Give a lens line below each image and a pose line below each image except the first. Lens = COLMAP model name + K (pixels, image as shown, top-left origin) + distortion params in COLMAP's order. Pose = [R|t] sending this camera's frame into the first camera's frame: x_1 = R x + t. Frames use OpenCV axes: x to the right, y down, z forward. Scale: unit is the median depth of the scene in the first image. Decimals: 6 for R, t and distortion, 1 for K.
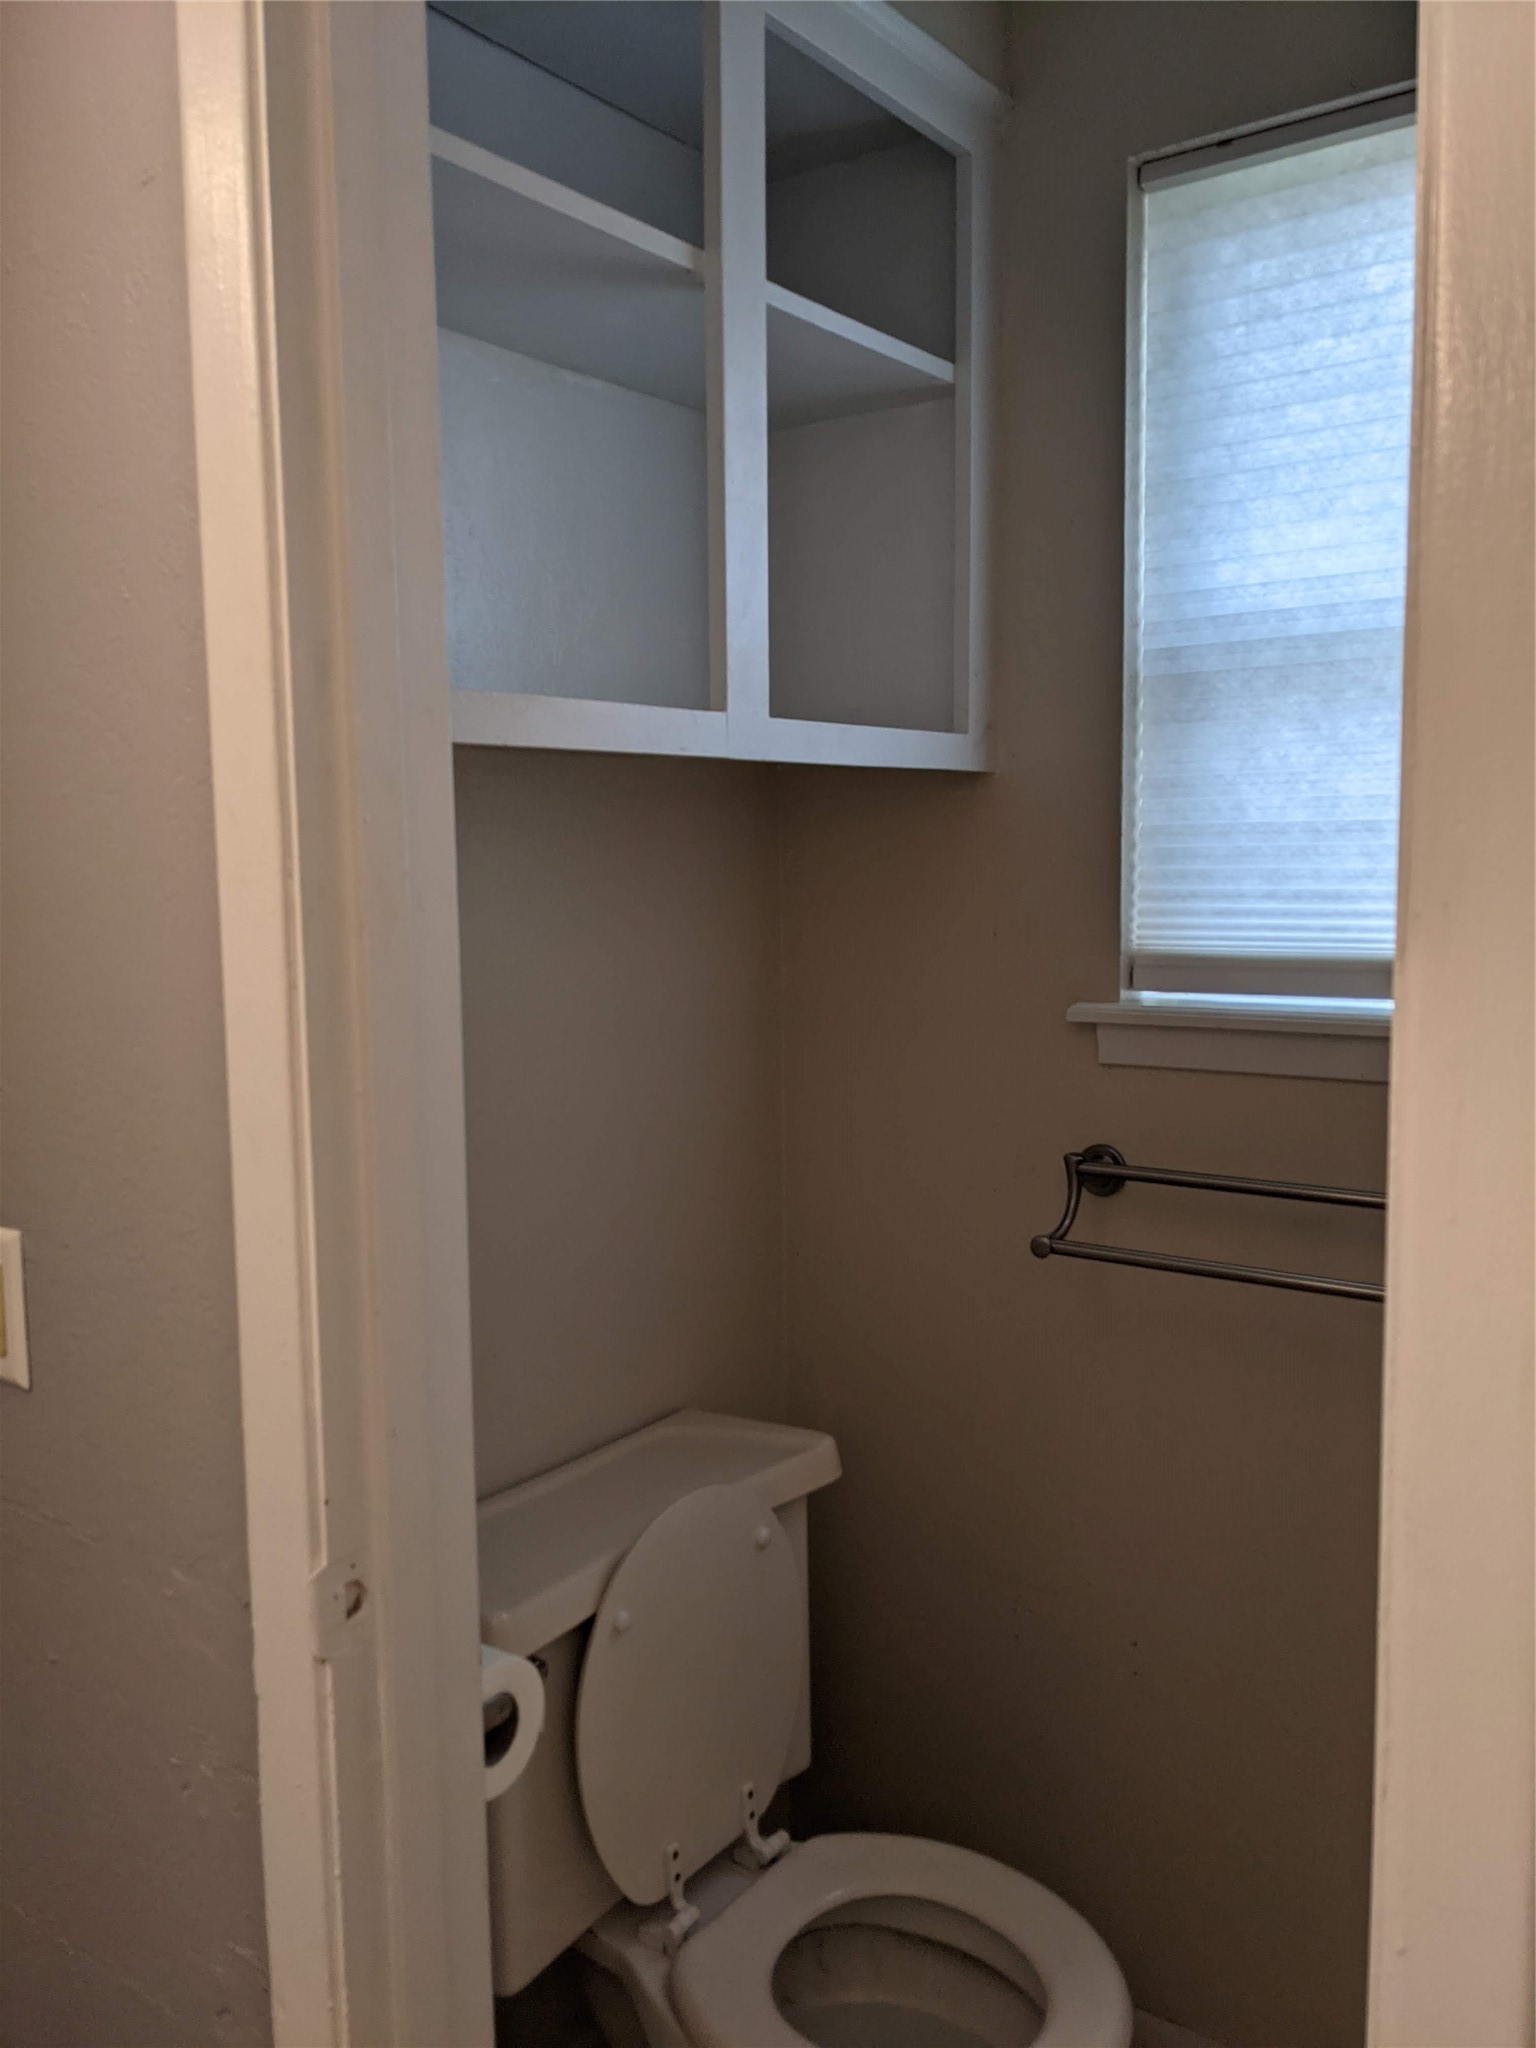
lens RADIAL K [[1625.0, 0, 768.9], [0, 1625.0, 1026.3], [0, 0, 1]] dist [0.010503, 0.003978]
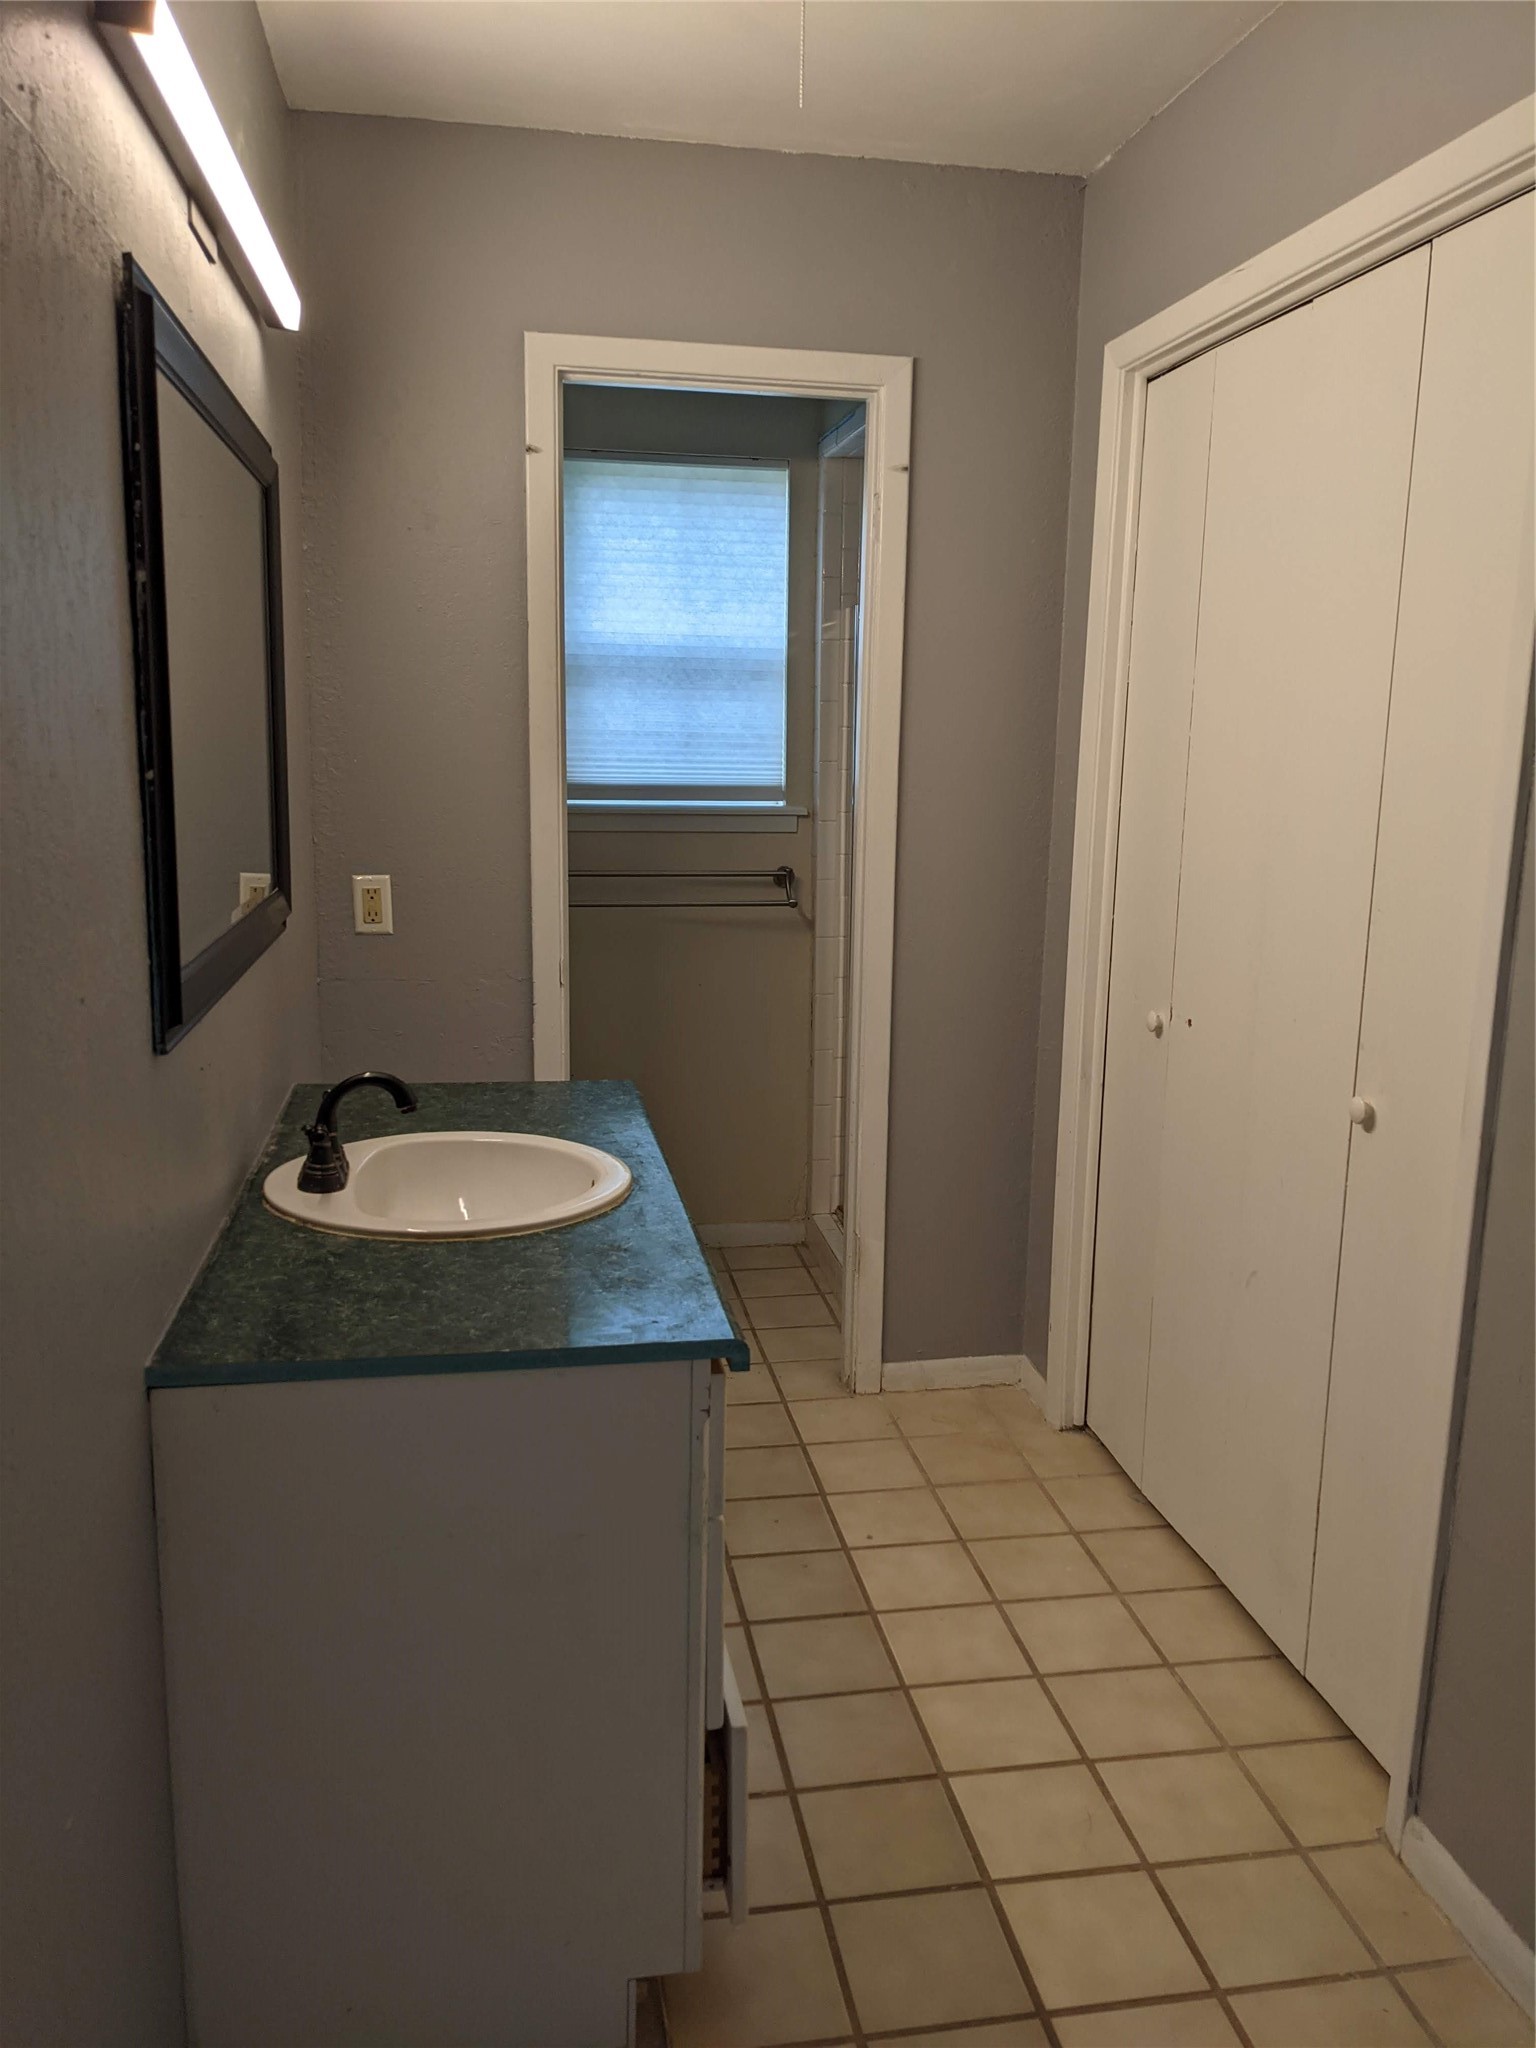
lens RADIAL K [[1625.0, 0, 769.6], [0, 1625.0, 1023.5], [0, 0, 1]] dist [0.010503, 0.003978]
pose [[0.699537, -0.094286, 0.708349, -1.335445], [0.045049, 0.995104, 0.087966, 0.112423], [-0.713175, -0.029624, 0.700360, -0.917535]]
